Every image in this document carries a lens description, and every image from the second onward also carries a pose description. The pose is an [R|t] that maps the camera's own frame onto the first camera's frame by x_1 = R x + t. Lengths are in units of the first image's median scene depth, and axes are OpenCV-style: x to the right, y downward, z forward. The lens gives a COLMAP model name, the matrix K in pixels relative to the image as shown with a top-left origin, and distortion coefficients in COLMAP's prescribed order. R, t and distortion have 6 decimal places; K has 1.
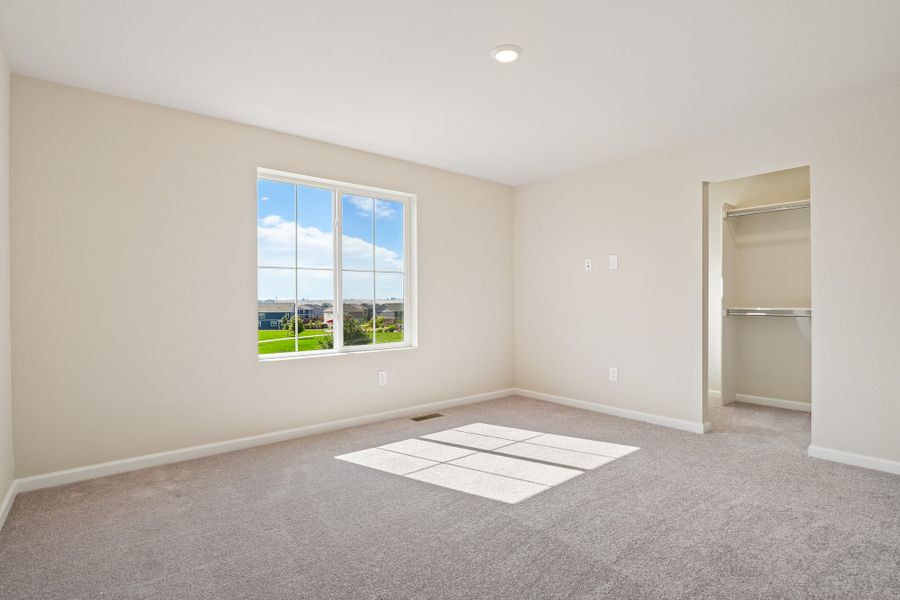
lens RADIAL K [[436.5, 0, 449.7], [0, 436.5, 298.7], [0, 0, 1]] dist [-0.031051, 0.003994]
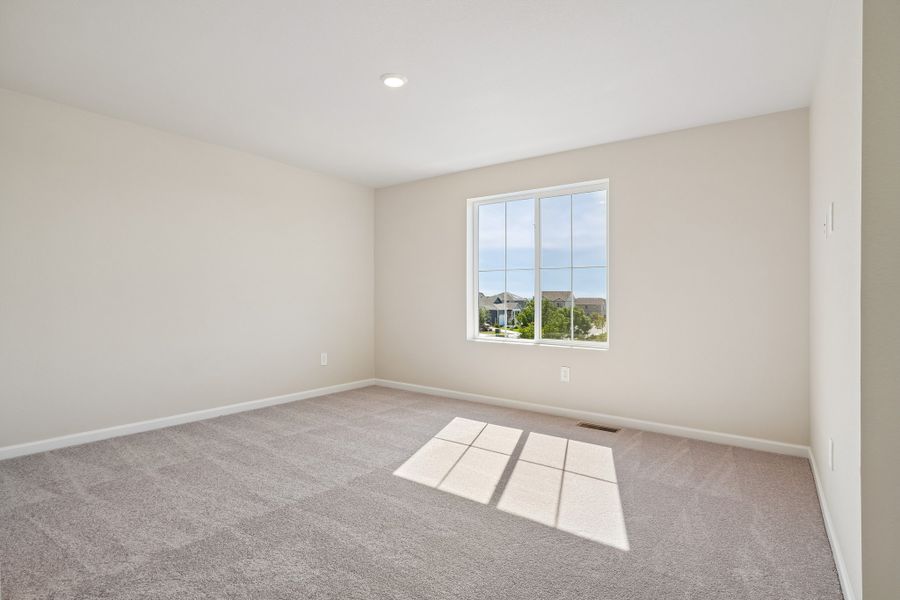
lens RADIAL K [[436.5, 0, 454.8], [0, 436.5, 299.3], [0, 0, 1]] dist [-0.031051, 0.003994]
pose [[0.262909, 0.009305, -0.964776, 0.760931], [-0.003297, 0.999956, 0.008746, 0.002166], [0.964815, 0.000881, 0.262928, 0.506030]]
